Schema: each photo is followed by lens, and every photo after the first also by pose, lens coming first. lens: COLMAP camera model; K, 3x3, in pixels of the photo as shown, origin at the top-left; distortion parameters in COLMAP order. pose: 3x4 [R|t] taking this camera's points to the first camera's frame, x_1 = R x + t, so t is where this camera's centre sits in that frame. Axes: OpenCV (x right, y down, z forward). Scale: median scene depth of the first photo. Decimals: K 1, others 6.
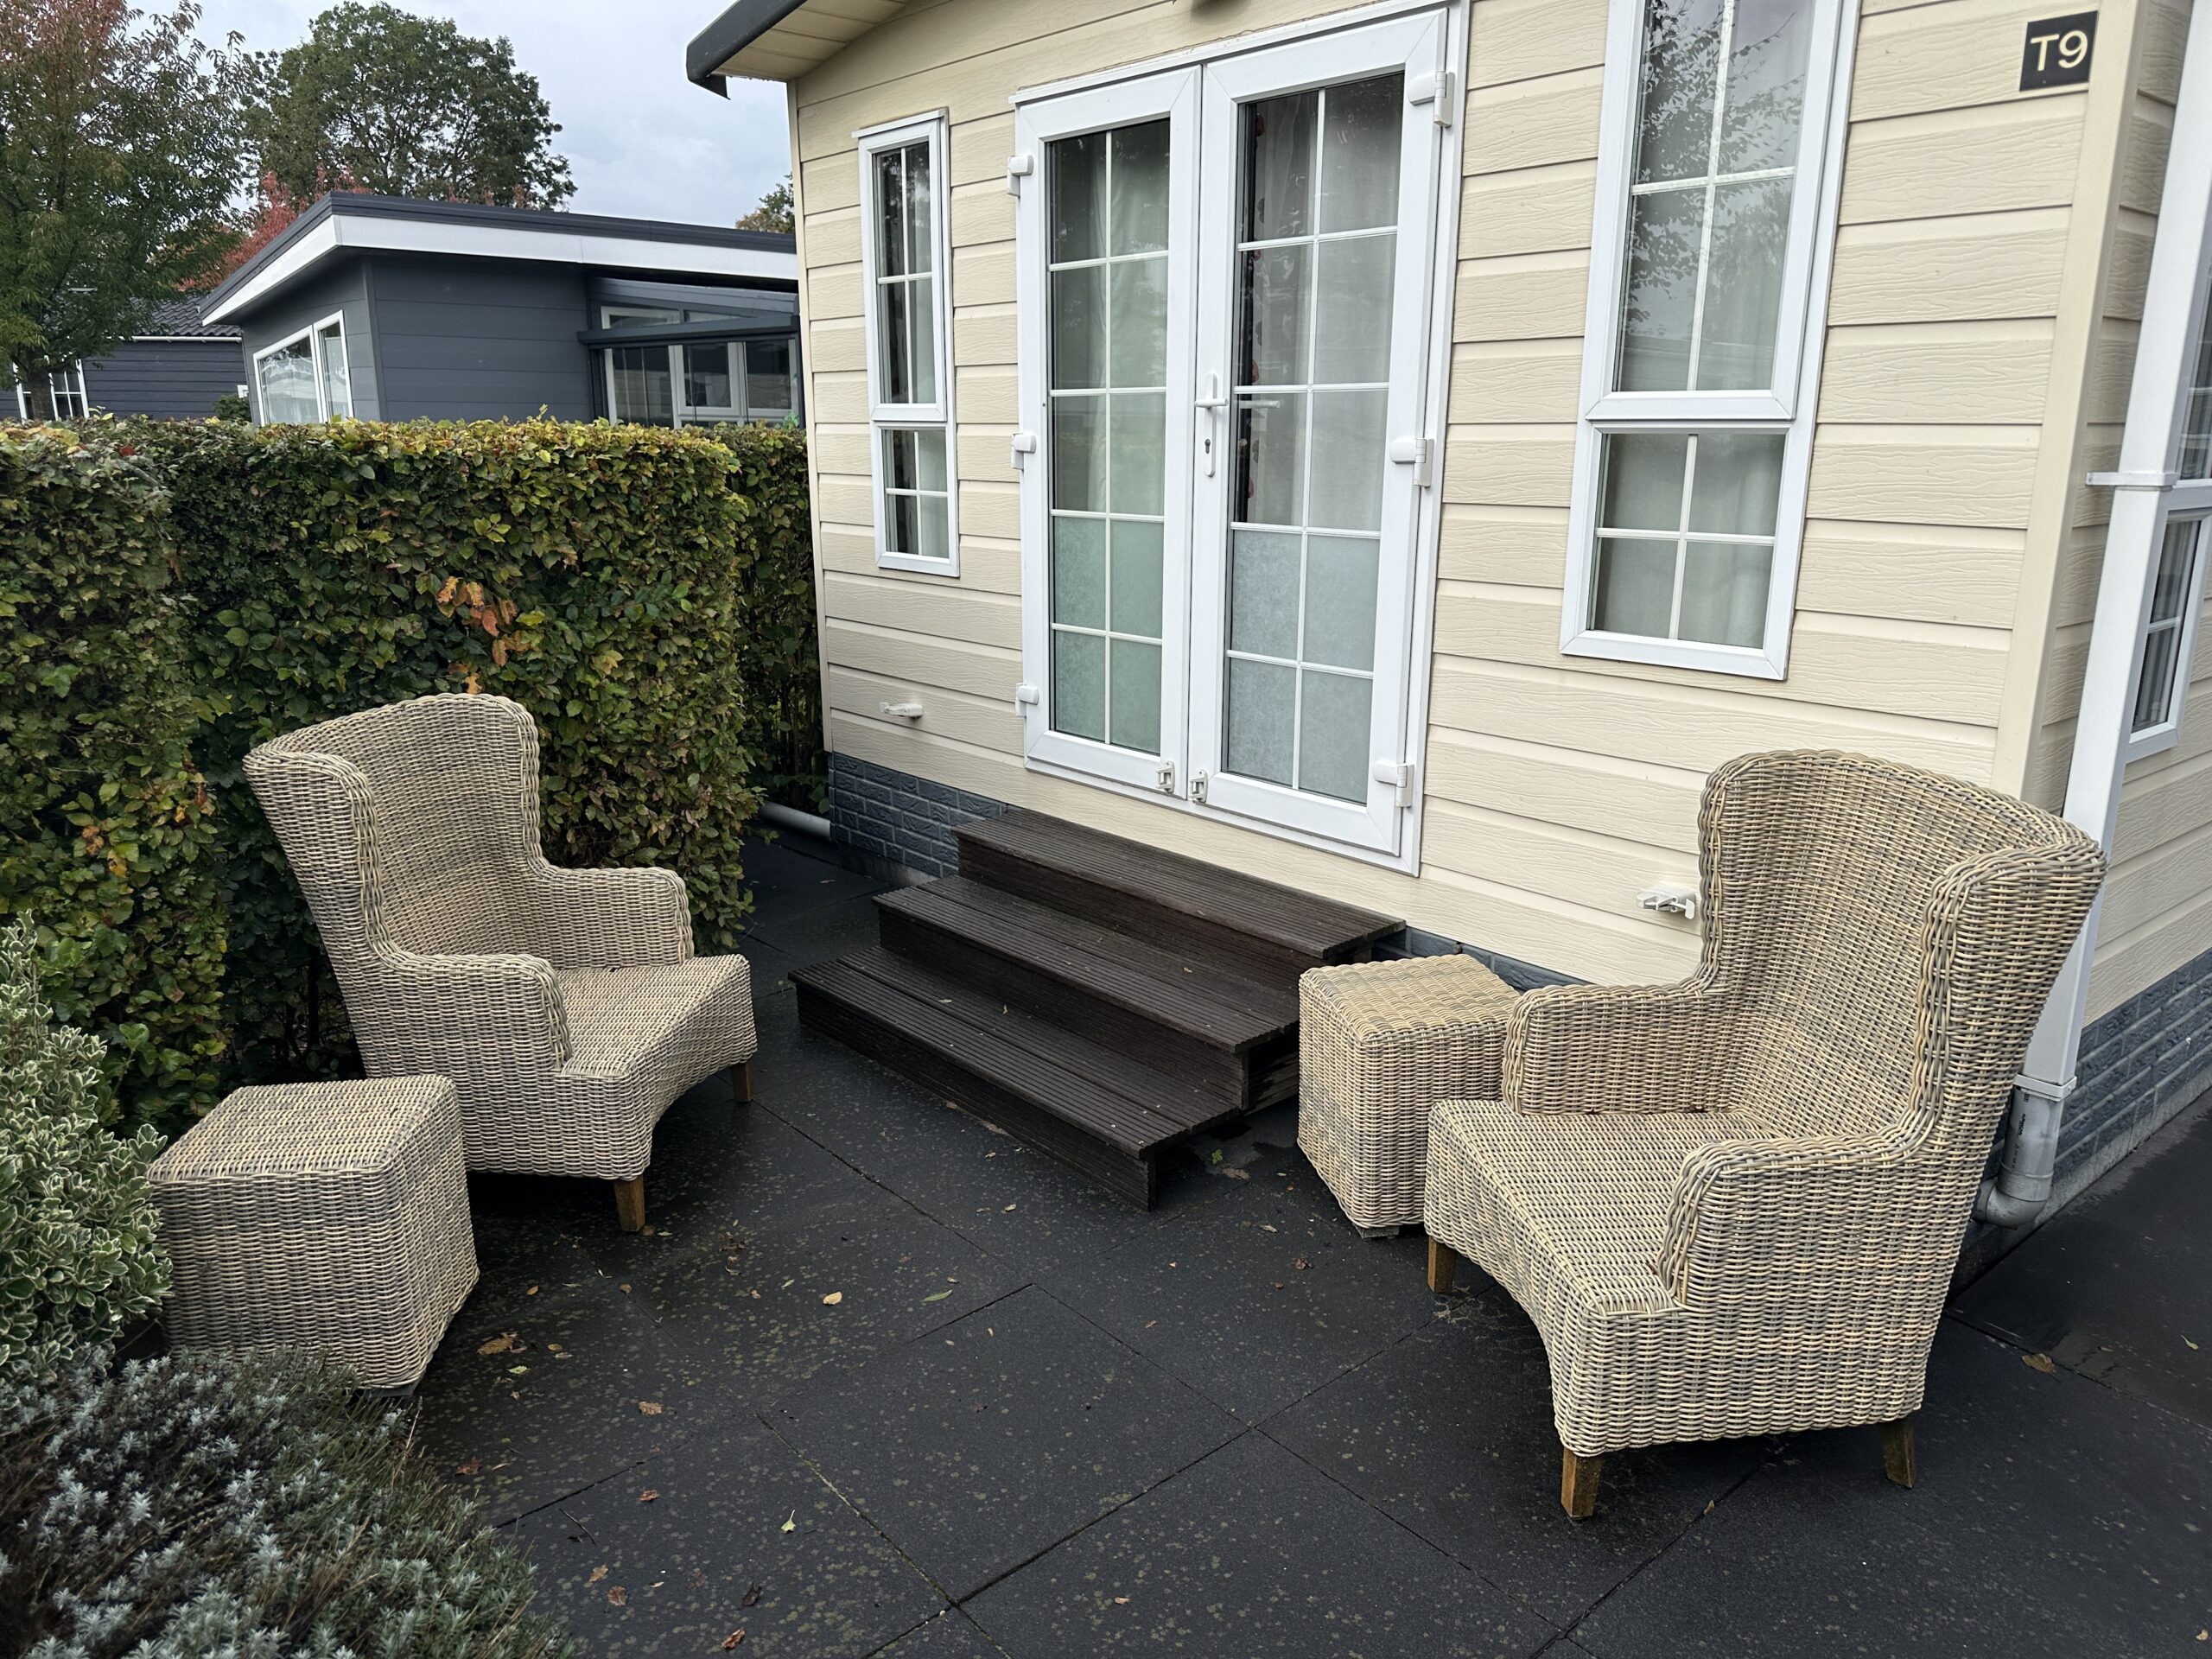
lens RADIAL K [[1573.8, 0, 1106.0], [0, 1573.8, 829.5], [0, 0, 1]] dist [0.031244, -0.030575]
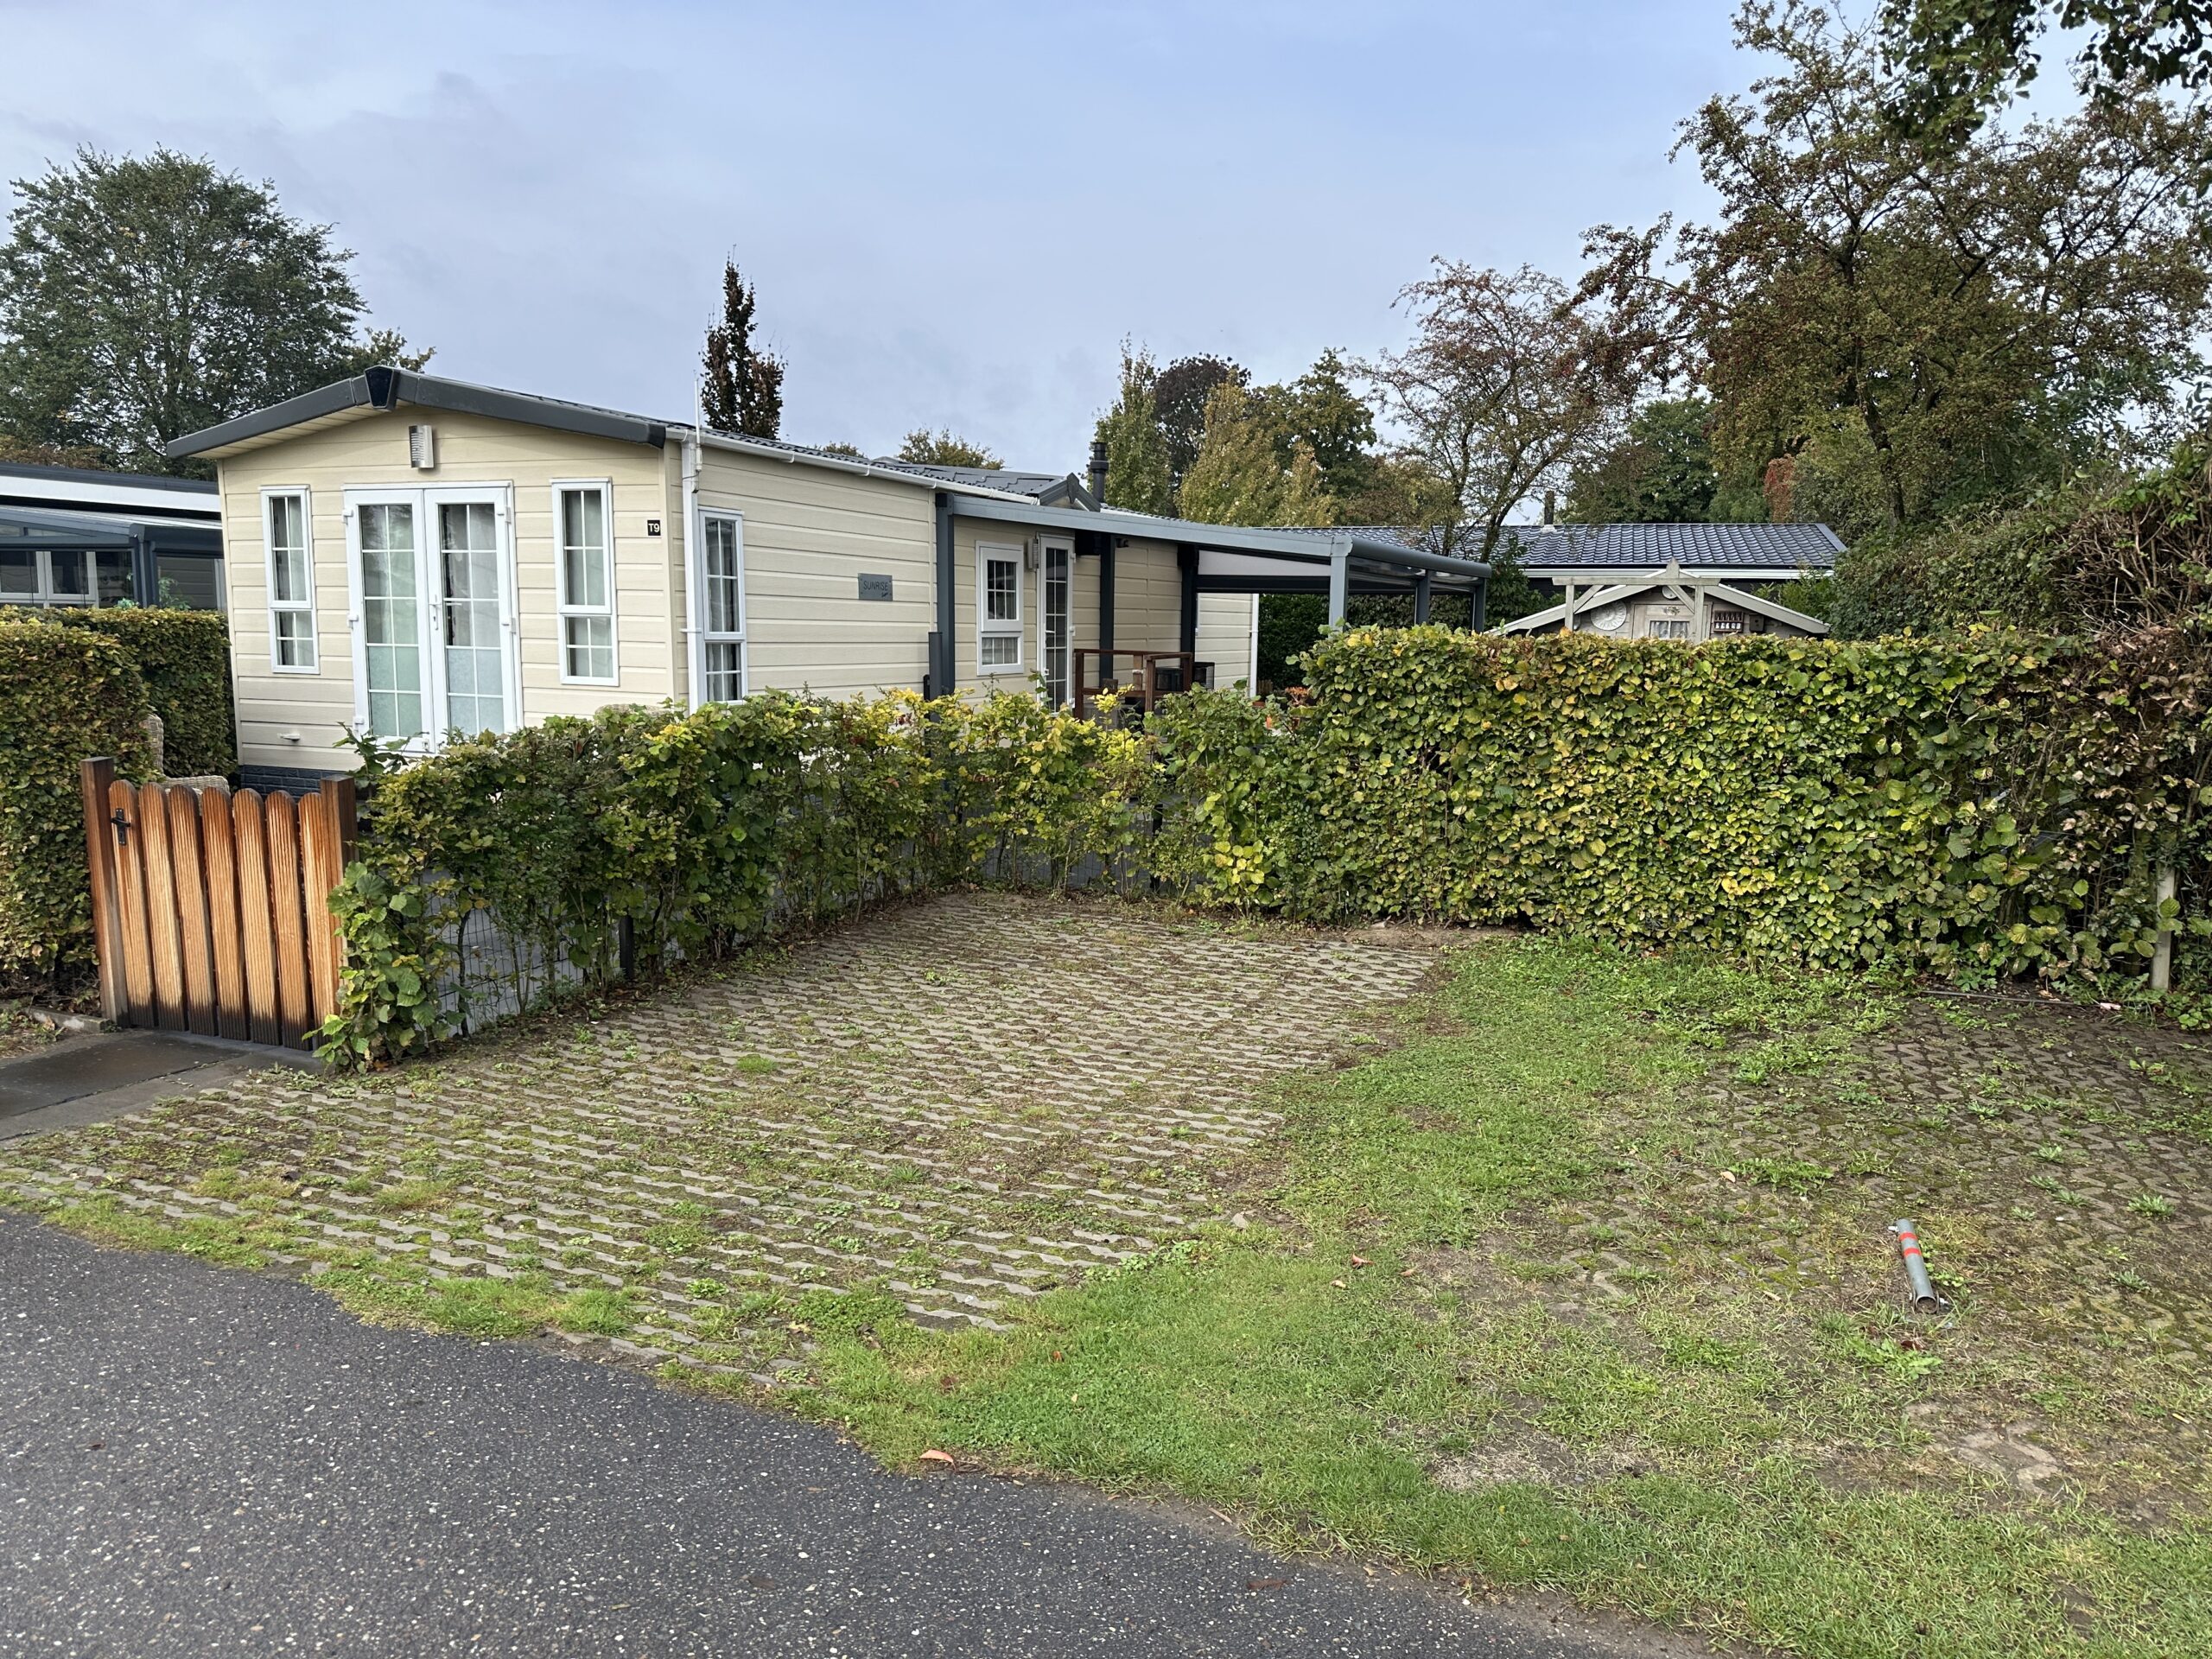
lens RADIAL K [[1573.8, 0, 1106.0], [0, 1573.8, 829.5], [0, 0, 1]] dist [0.031244, -0.030575]
pose [[0.892825, -0.056587, 0.446834, -0.136012], [0.103162, 0.991395, -0.080578, 0.438630], [-0.438429, 0.118038, 0.890981, -1.822906]]
